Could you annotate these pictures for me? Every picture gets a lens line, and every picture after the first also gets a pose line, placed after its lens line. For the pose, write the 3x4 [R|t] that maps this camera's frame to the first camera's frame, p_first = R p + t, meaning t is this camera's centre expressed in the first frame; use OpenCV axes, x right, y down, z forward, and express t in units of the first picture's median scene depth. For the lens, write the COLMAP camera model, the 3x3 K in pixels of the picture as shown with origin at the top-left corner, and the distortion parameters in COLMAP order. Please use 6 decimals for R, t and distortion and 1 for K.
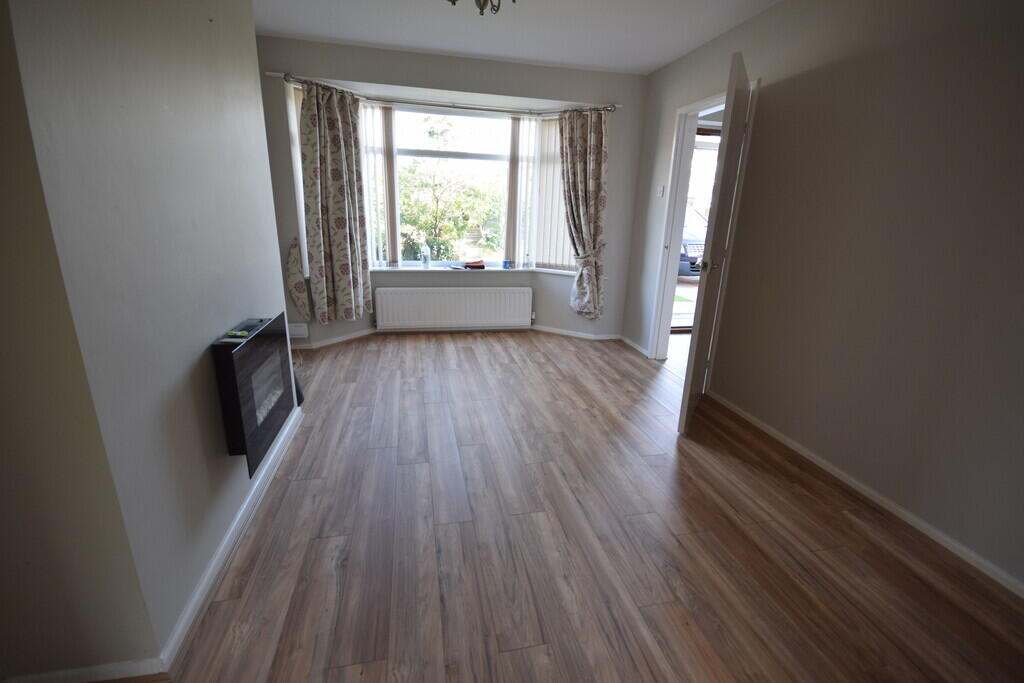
lens RADIAL K [[463.7, 0, 512.0], [0, 463.7, 341.5], [0, 0, 1]] dist [-0.002496, -0.000006]
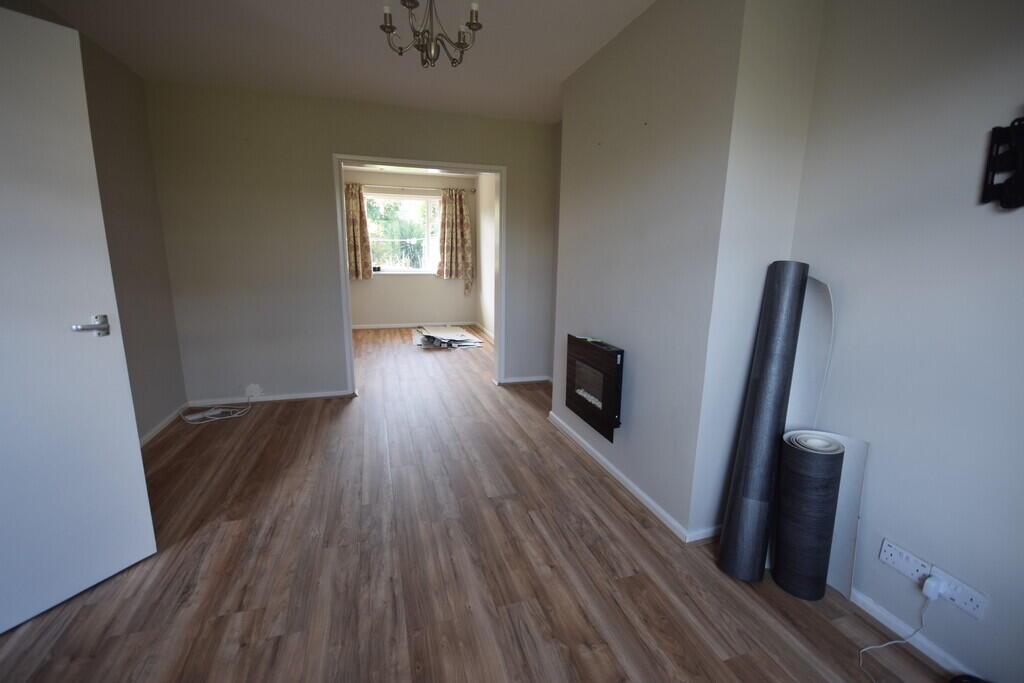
lens RADIAL K [[463.7, 0, 512.0], [0, 463.7, 341.5], [0, 0, 1]] dist [-0.002496, -0.000006]
pose [[-0.995310, -0.030170, -0.091909, -0.104034], [-0.068599, 0.890025, 0.450722, -0.427407], [0.068203, 0.454913, -0.887920, 1.451809]]
